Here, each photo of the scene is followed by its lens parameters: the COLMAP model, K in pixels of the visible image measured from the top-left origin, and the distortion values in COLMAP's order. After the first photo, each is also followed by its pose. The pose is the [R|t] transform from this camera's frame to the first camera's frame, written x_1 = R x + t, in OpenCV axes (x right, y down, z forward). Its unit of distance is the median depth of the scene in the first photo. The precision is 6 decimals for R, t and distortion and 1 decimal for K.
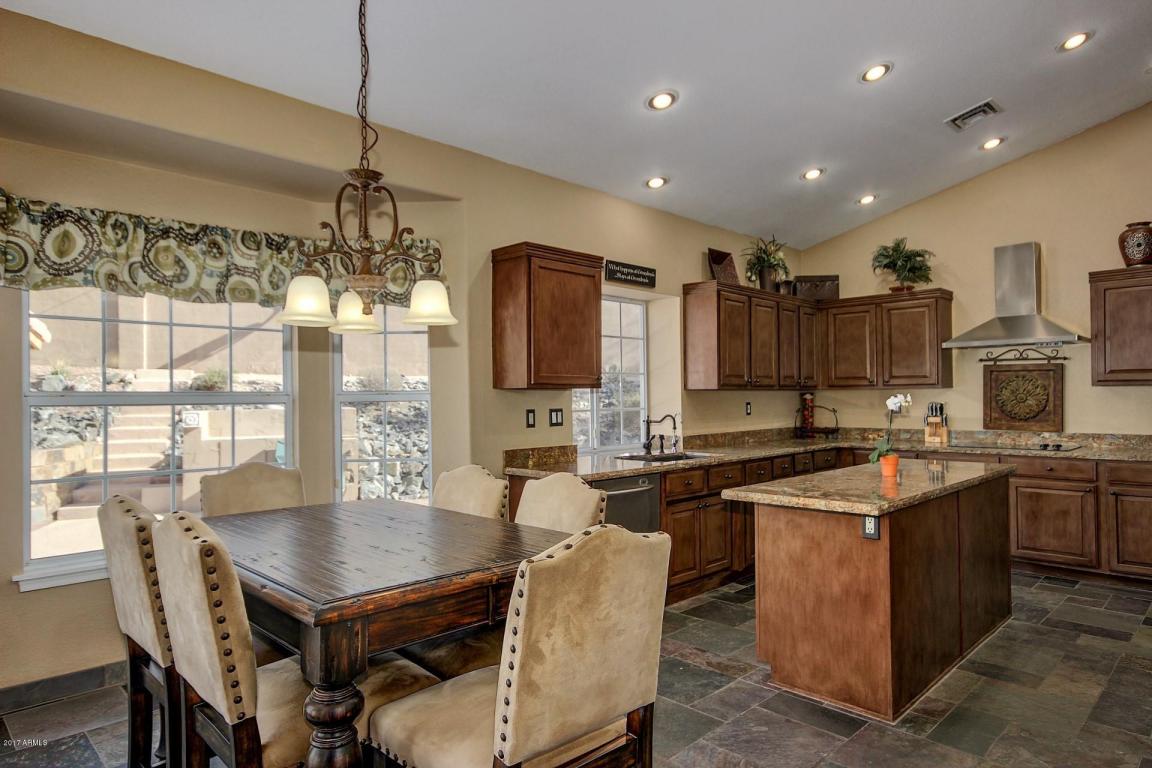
lens RADIAL K [[691.4, 0, 584.3], [0, 691.4, 389.9], [0, 0, 1]] dist [0.003007, 0.018401]
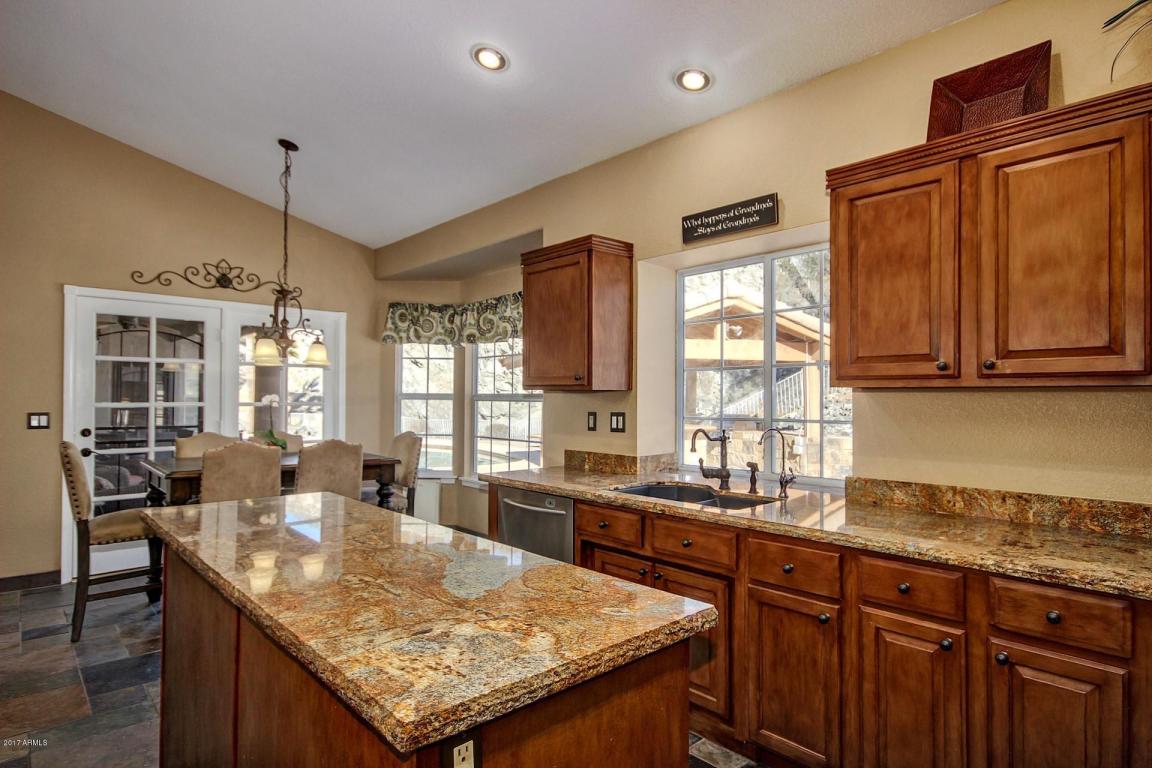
lens RADIAL K [[618.2, 0, 565.0], [0, 618.2, 384.7], [0, 0, 1]] dist [0.005015, 0.001986]
pose [[-0.062163, -0.009771, -0.998018, 0.622669], [0.010115, 0.999895, -0.010419, -0.001039], [0.998015, -0.010742, -0.062058, 0.801609]]
